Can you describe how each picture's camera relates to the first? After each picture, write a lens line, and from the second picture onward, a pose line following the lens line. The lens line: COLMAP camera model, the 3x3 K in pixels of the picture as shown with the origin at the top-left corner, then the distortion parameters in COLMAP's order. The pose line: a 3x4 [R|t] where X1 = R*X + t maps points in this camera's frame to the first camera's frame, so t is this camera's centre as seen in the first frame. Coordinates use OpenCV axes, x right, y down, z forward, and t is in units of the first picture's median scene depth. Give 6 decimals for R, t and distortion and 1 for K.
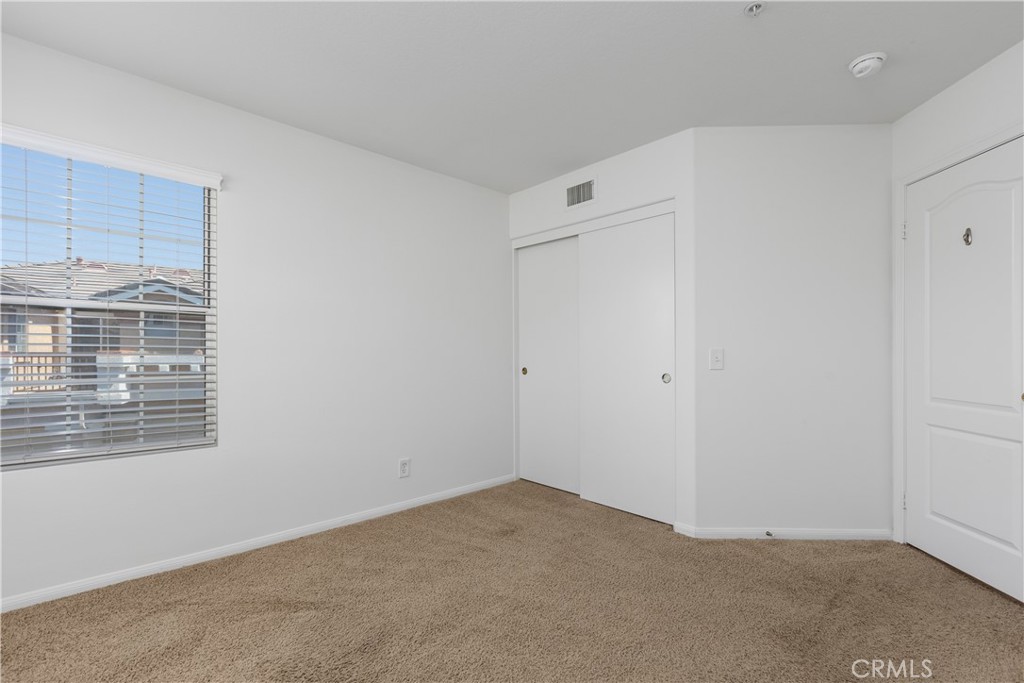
lens RADIAL K [[463.9, 0, 513.8], [0, 463.9, 339.6], [0, 0, 1]] dist [0.001672, -0.000318]
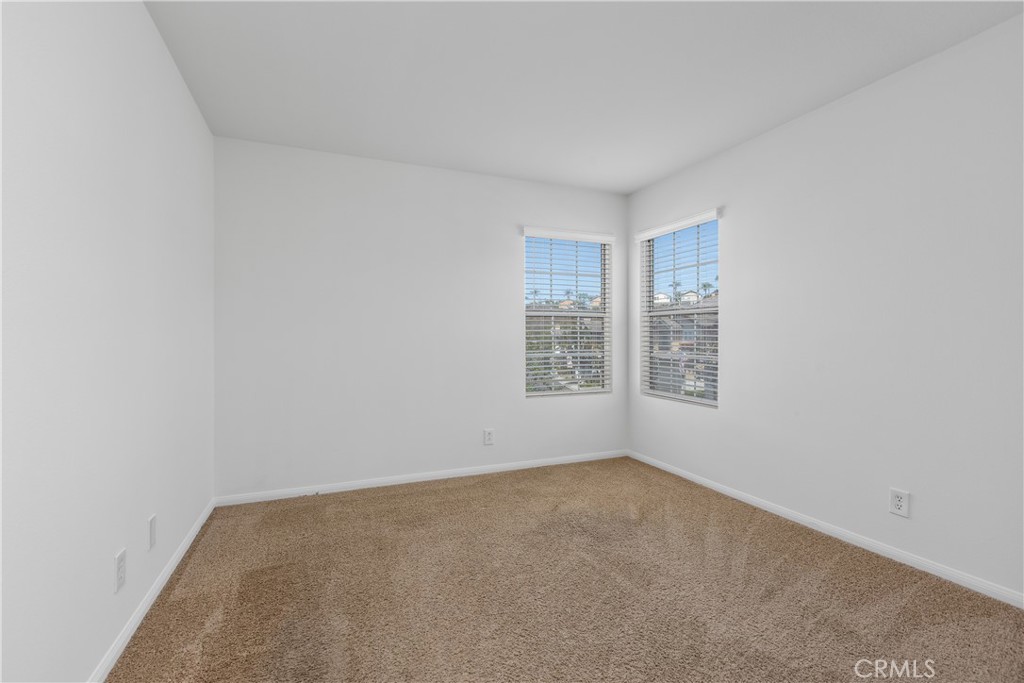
lens RADIAL K [[463.9, 0, 513.8], [0, 463.9, 339.6], [0, 0, 1]] dist [0.001672, -0.000318]
pose [[-0.349706, 0.001528, -0.936858, 0.759431], [0.027038, 0.999599, -0.008462, 0.022094], [0.936469, -0.028290, -0.349607, 0.845376]]
